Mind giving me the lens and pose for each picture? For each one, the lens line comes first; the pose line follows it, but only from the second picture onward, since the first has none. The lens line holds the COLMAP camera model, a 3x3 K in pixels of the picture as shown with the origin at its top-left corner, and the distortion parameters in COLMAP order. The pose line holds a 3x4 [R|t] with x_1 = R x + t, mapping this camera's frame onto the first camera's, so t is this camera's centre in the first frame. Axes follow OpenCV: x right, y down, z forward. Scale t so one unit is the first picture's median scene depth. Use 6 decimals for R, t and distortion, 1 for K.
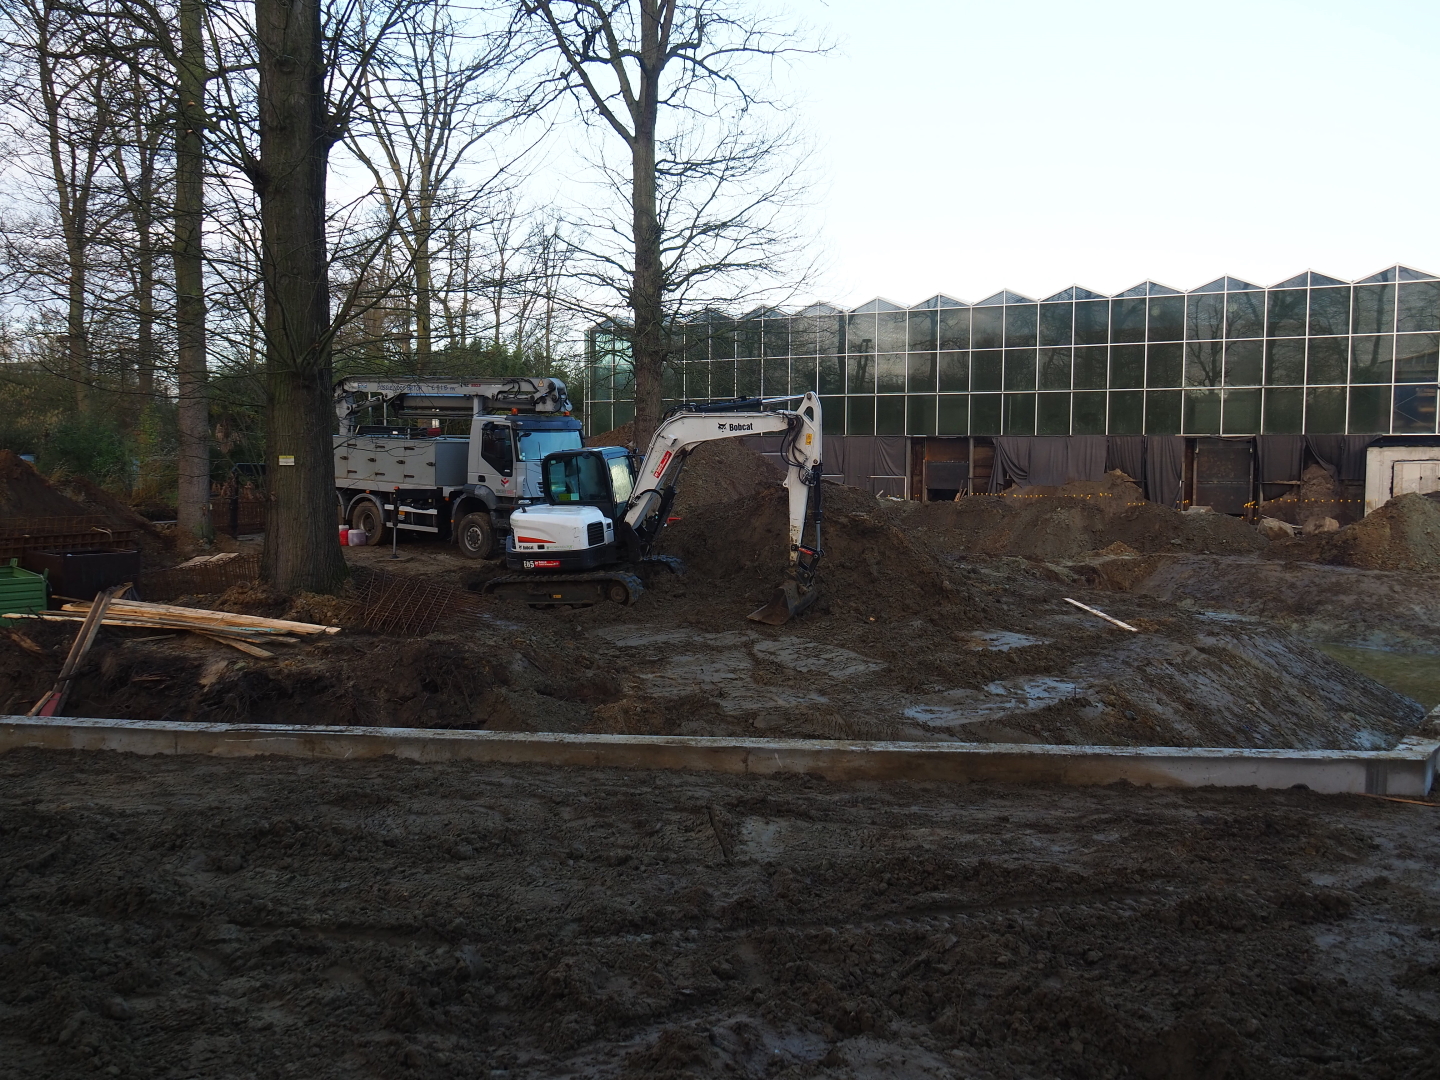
lens RADIAL K [[1200.9, 0, 720.0], [0, 1200.9, 540.0], [0, 0, 1]] dist [-0.036317, 0.001424]
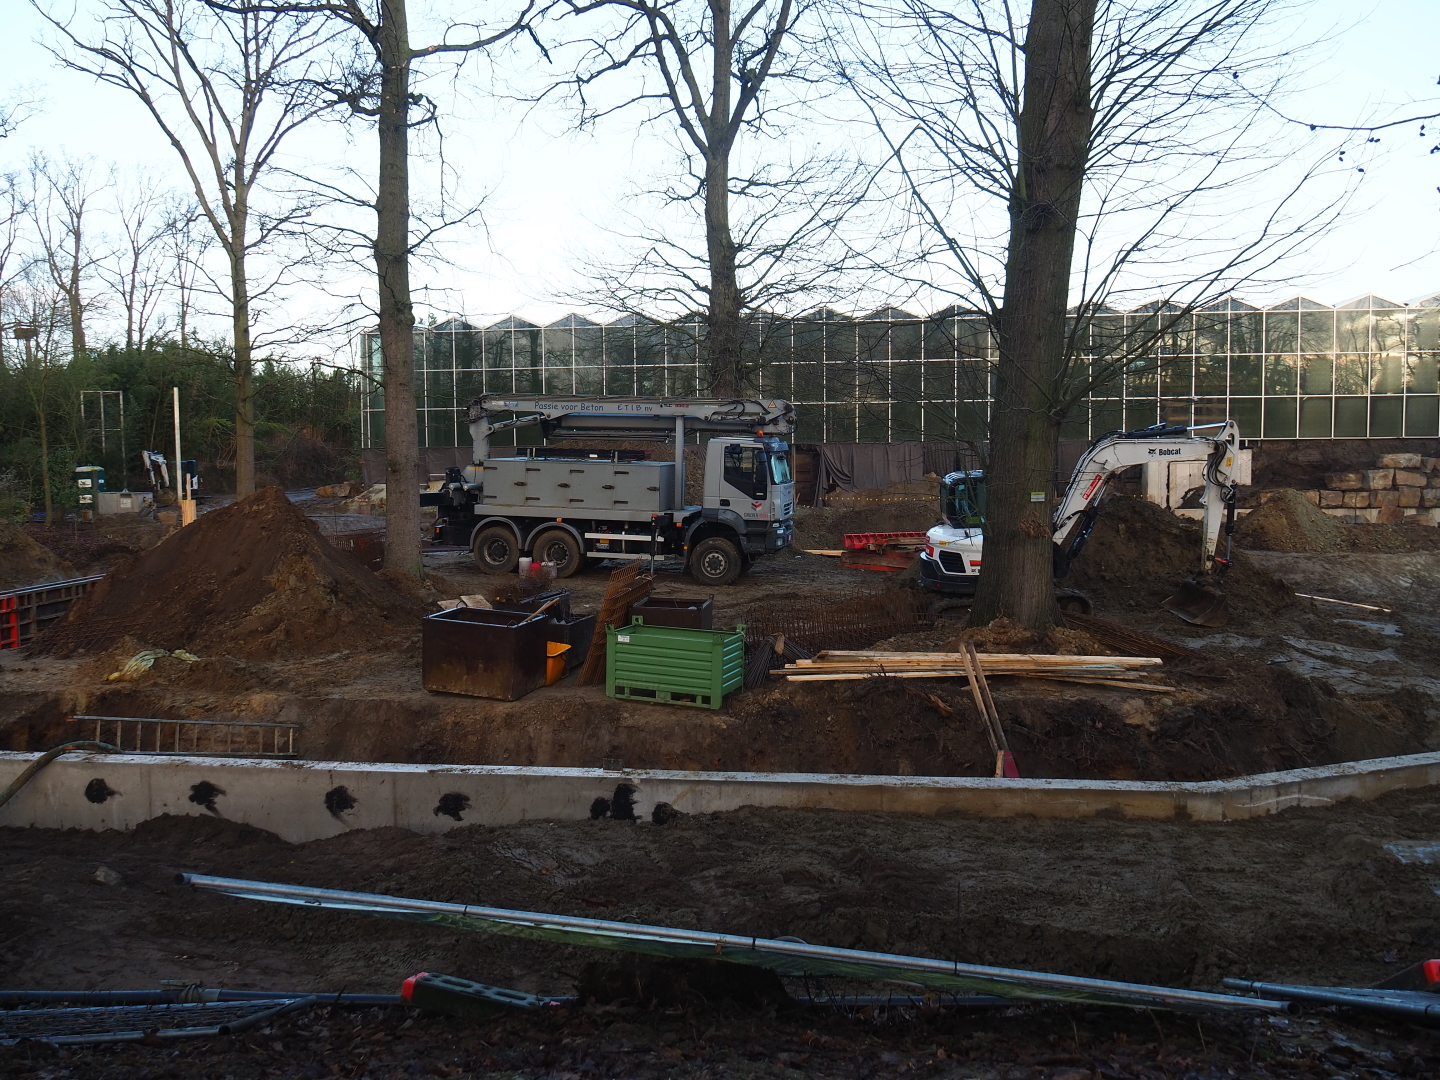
lens RADIAL K [[1200.9, 0, 720.0], [0, 1200.9, 540.0], [0, 0, 1]] dist [-0.036317, 0.001424]
pose [[0.919523, -0.043373, 0.390637, -0.558200], [0.043758, 0.999011, 0.007918, -0.027479], [-0.390594, 0.009812, 0.920511, 0.100631]]
